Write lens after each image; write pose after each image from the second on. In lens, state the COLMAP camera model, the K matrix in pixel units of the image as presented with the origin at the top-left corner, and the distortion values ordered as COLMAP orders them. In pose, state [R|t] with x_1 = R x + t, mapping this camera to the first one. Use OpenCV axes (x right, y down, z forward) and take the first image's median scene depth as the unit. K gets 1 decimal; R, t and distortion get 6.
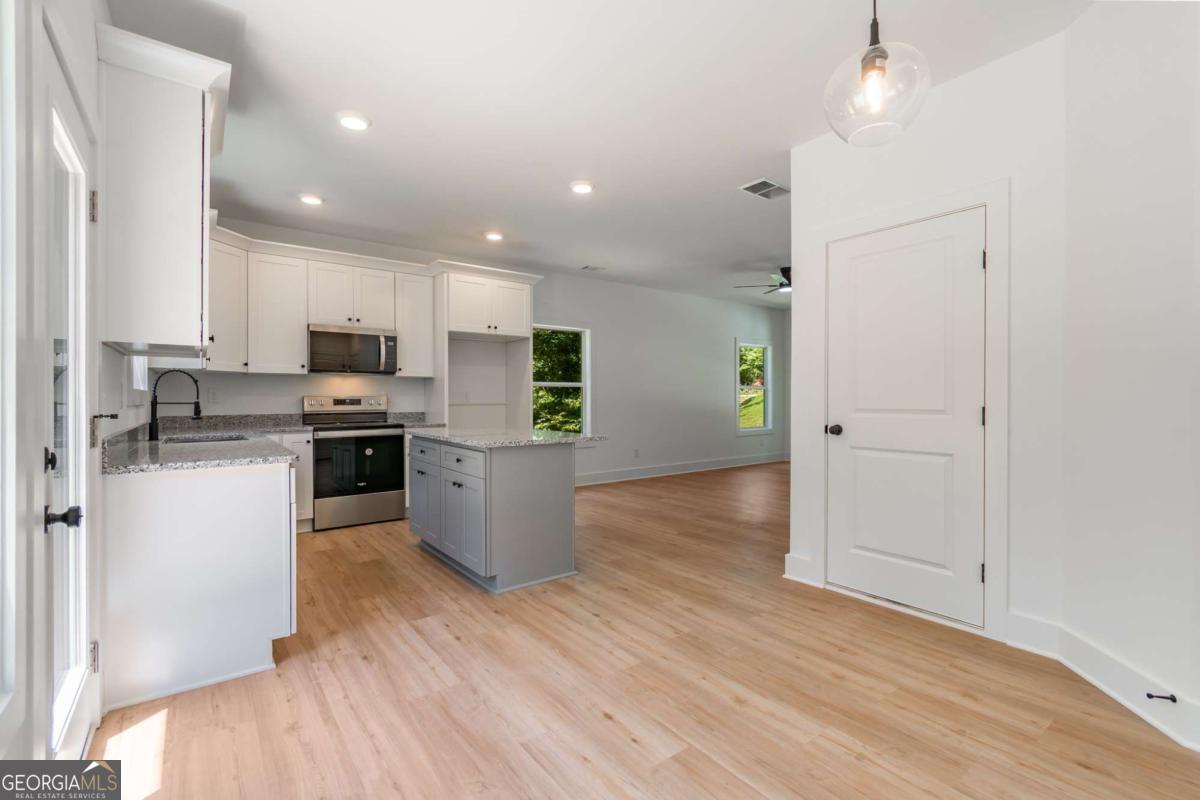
lens RADIAL K [[535.7, 0, 607.8], [0, 535.7, 399.1], [0, 0, 1]] dist [0.000291, -0.000446]
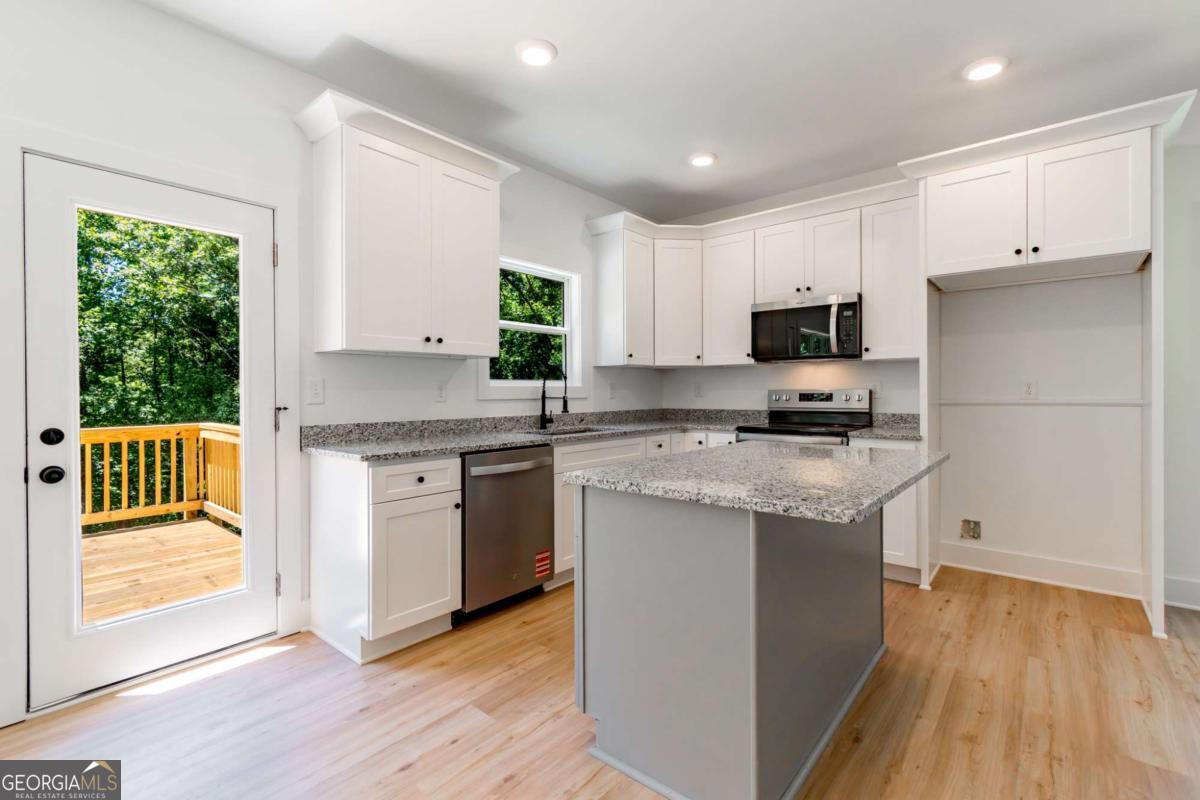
lens RADIAL K [[534.5, 0, 601.4], [0, 534.5, 391.7], [0, 0, 1]] dist [0.000257, 0.000101]
pose [[0.218606, 0.001150, -0.975813, 0.214053], [0.001527, 0.999998, 0.001521, -0.004397], [0.975812, -0.001822, 0.218603, 0.580853]]
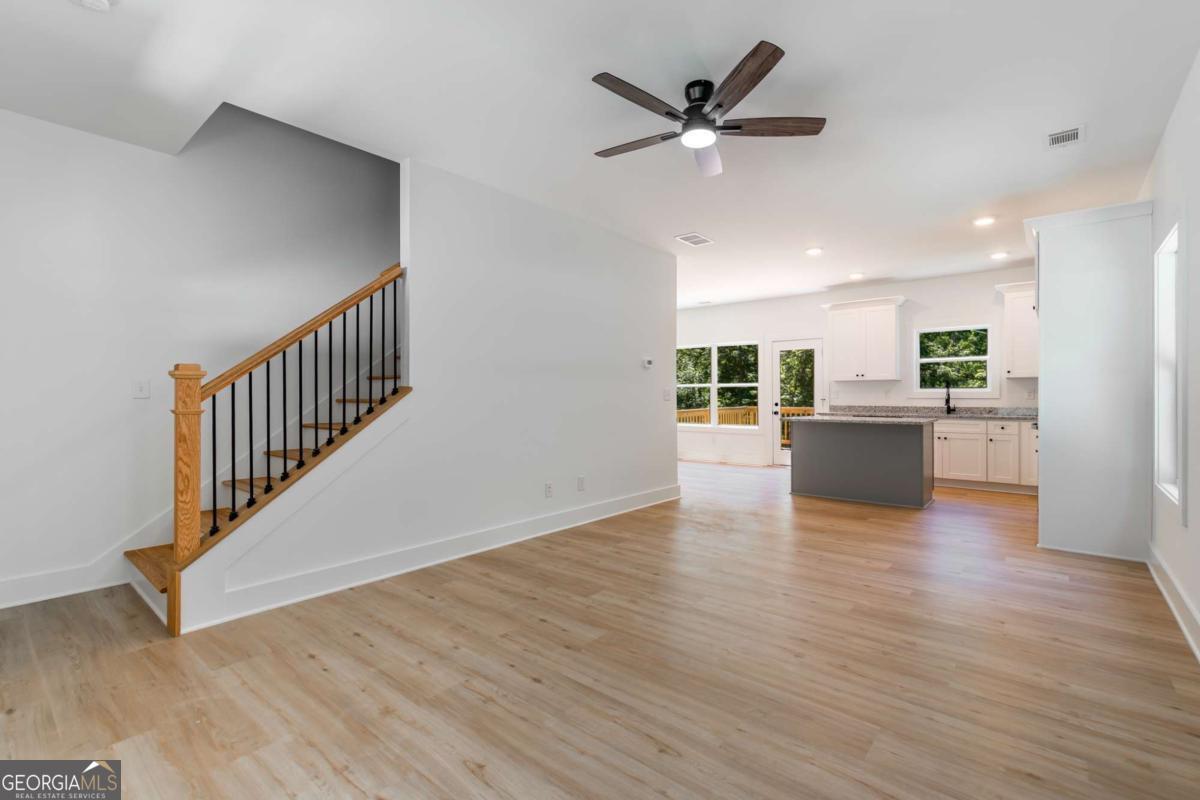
lens RADIAL K [[532.1, 0, 629.9], [0, 532.1, 397.5], [0, 0, 1]] dist [0.001722, 0.000264]
pose [[-0.967071, 0.006733, -0.254416, 0.655440], [0.004652, 0.999951, 0.008780, -0.011636], [0.254463, 0.007308, -0.967055, 1.864658]]
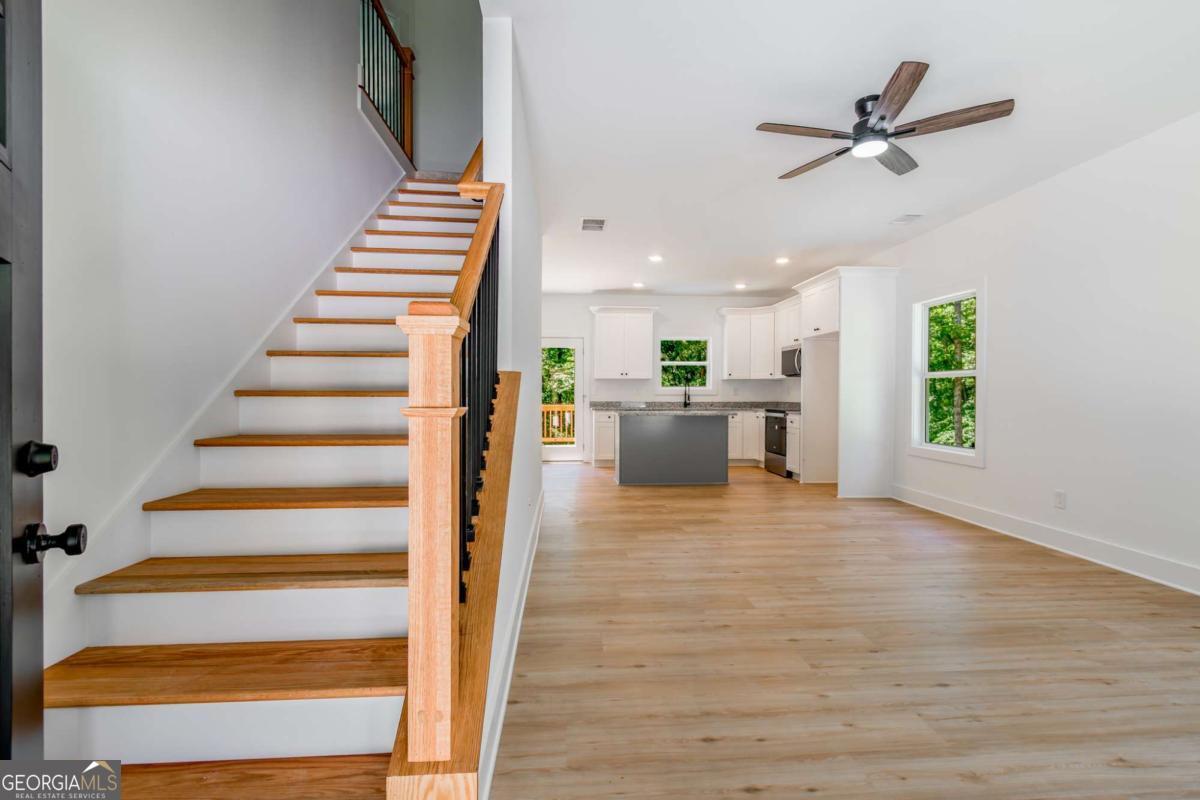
lens RADIAL K [[535.7, 0, 607.8], [0, 535.7, 399.1], [0, 0, 1]] dist [0.000291, -0.000446]
pose [[-0.537016, 0.011092, -0.843499, 1.110843], [-0.002455, 0.999889, 0.014712, -0.004275], [0.843568, 0.009972, -0.536929, 1.424727]]
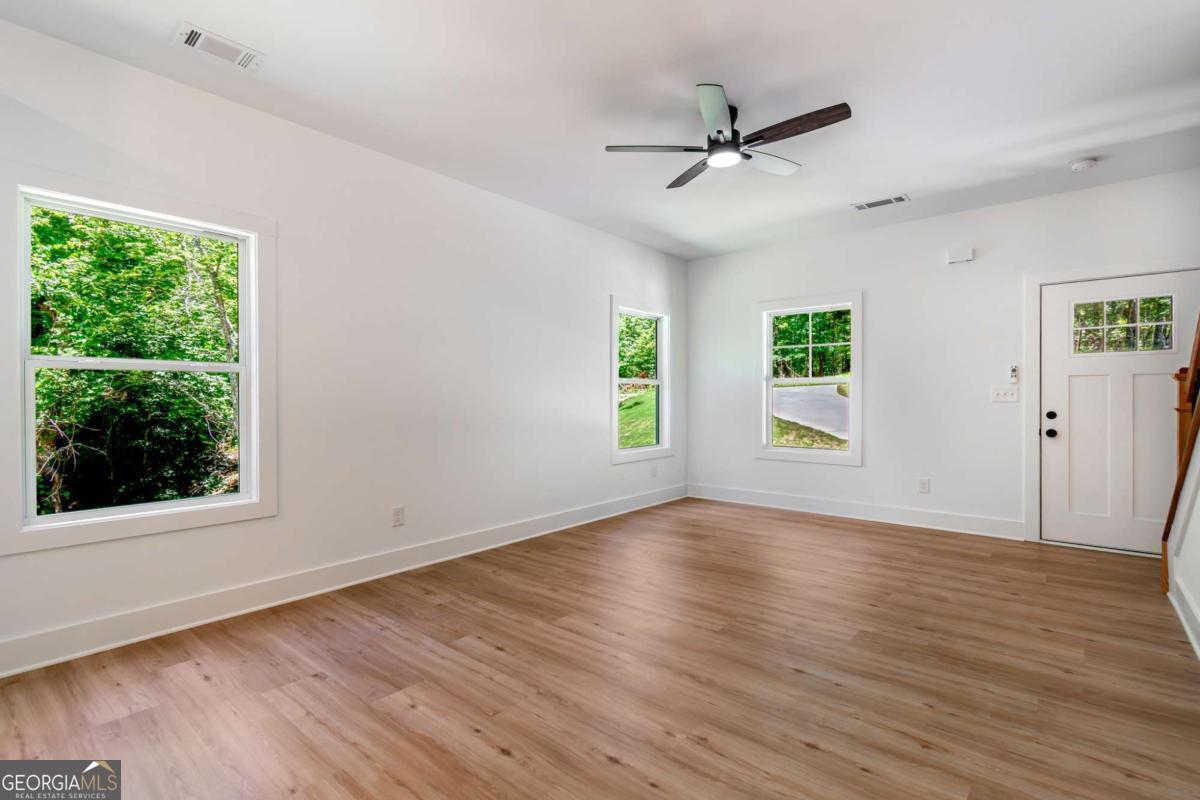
lens RADIAL K [[545.8, 0, 613.0], [0, 545.8, 397.5], [0, 0, 1]] dist [-0.001134, 0.000499]
pose [[0.973793, 0.002933, 0.227416, 0.188104], [-0.001711, 0.999983, -0.005573, 0.001099], [-0.227428, 0.005038, 0.973782, 0.785328]]
